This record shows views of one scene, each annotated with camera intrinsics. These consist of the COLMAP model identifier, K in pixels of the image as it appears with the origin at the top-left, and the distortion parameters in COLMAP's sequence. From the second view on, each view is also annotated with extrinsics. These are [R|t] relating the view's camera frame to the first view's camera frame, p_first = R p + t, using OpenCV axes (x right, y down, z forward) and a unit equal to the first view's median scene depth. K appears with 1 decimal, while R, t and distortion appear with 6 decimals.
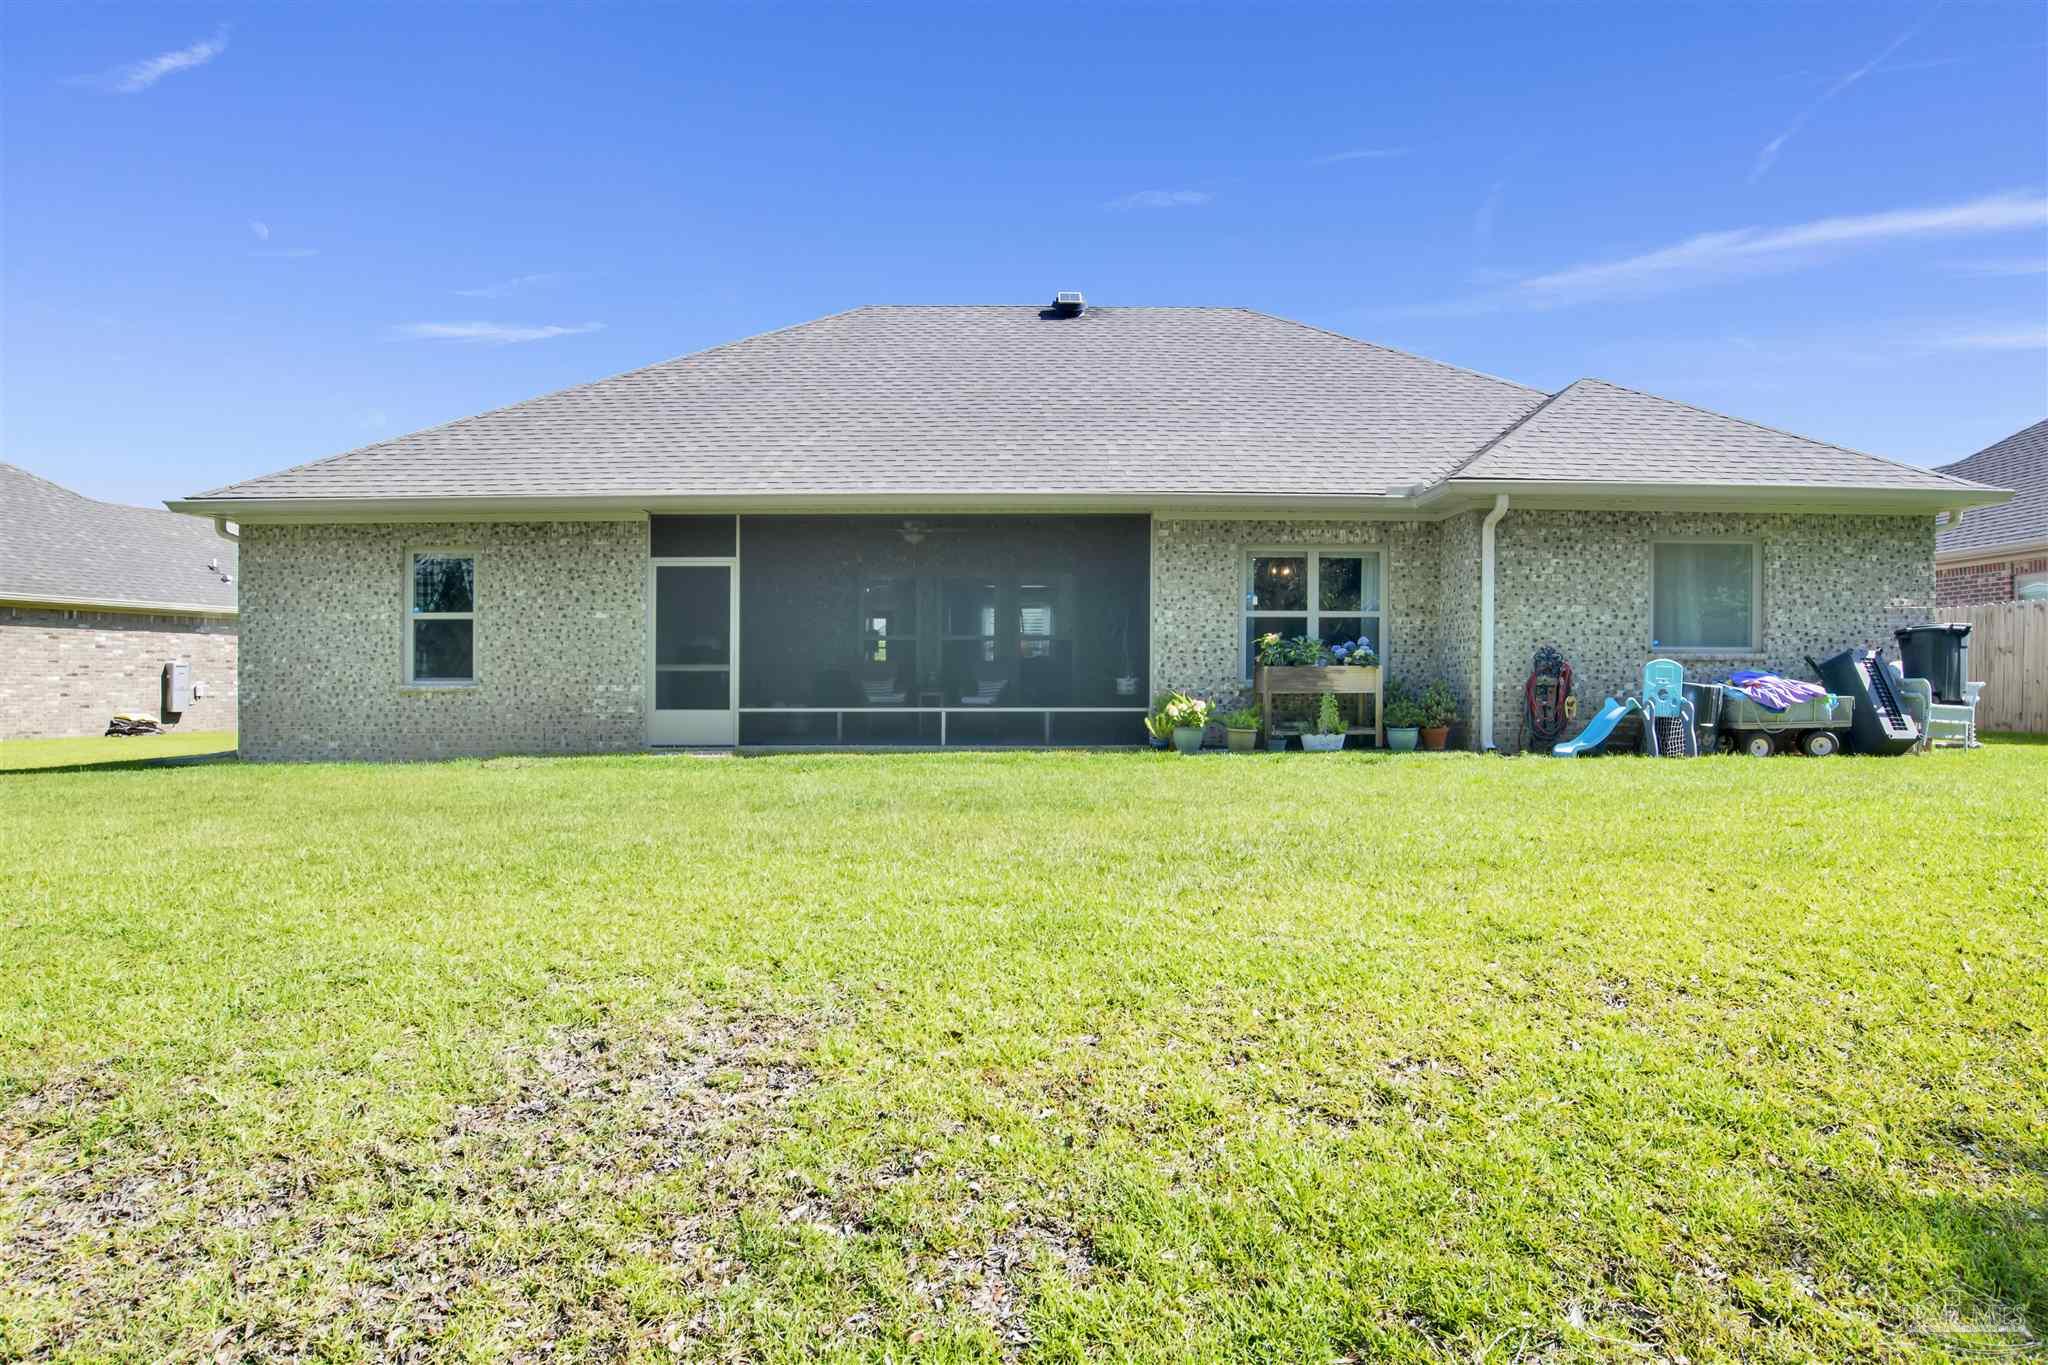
lens RADIAL K [[1070.5, 0, 1023.4], [0, 1070.5, 682.4], [0, 0, 1]] dist [-0.043275, -0.000528]
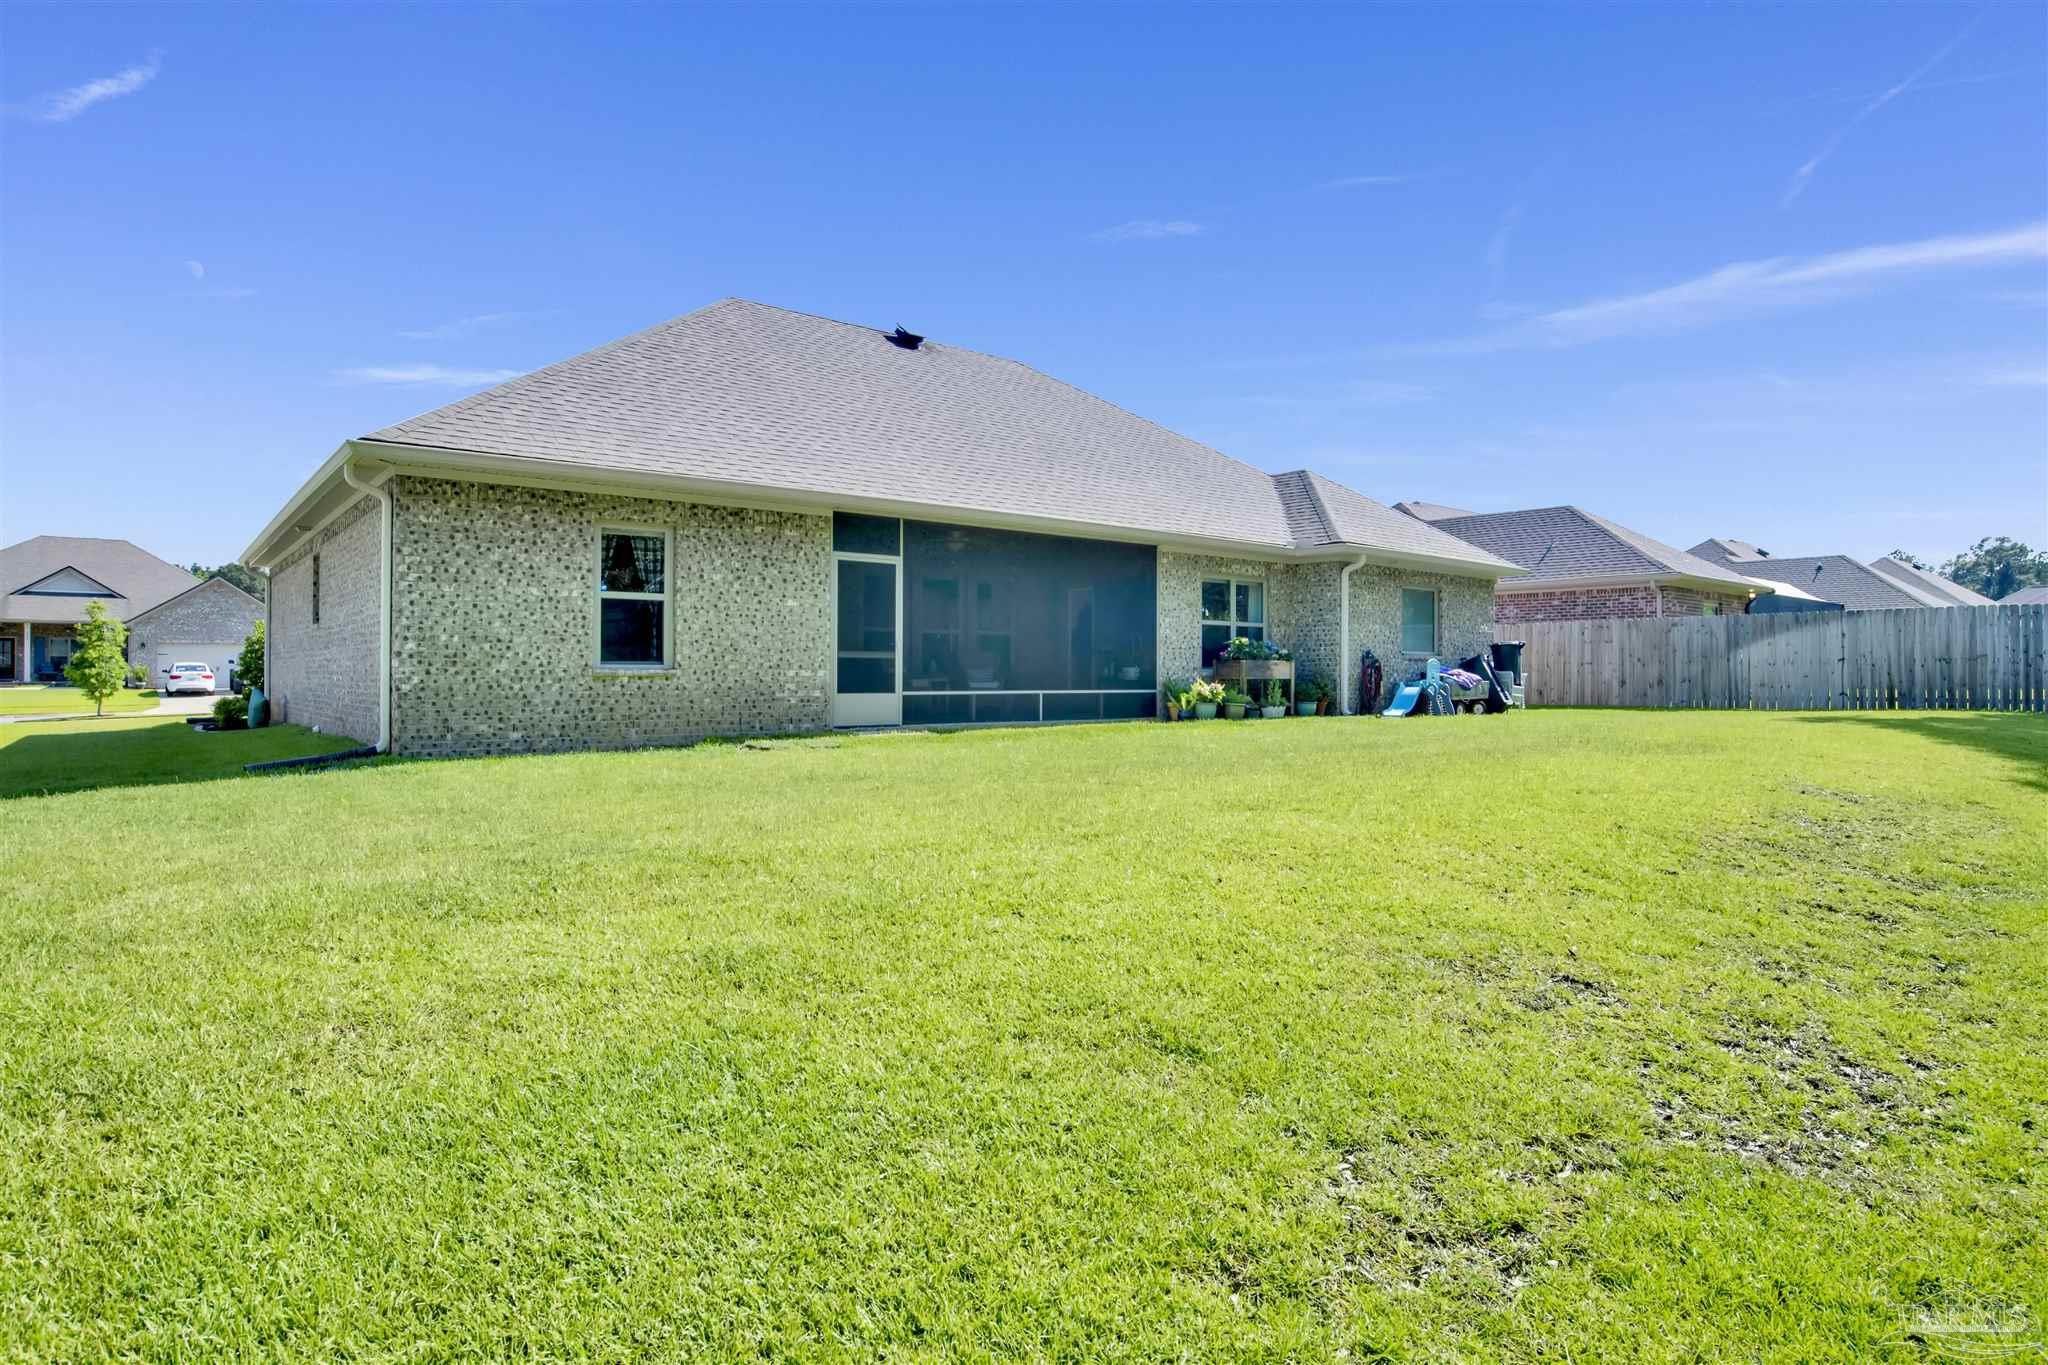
lens RADIAL K [[1142.7, 0, 1027.8], [0, 1142.7, 683.5], [0, 0, 1]] dist [-0.057645, 0.018798]
pose [[0.774712, -0.000808, 0.632313, -0.924211], [-0.002091, 0.999990, 0.003839, 0.010878], [-0.632310, -0.004296, 0.774703, -0.010828]]
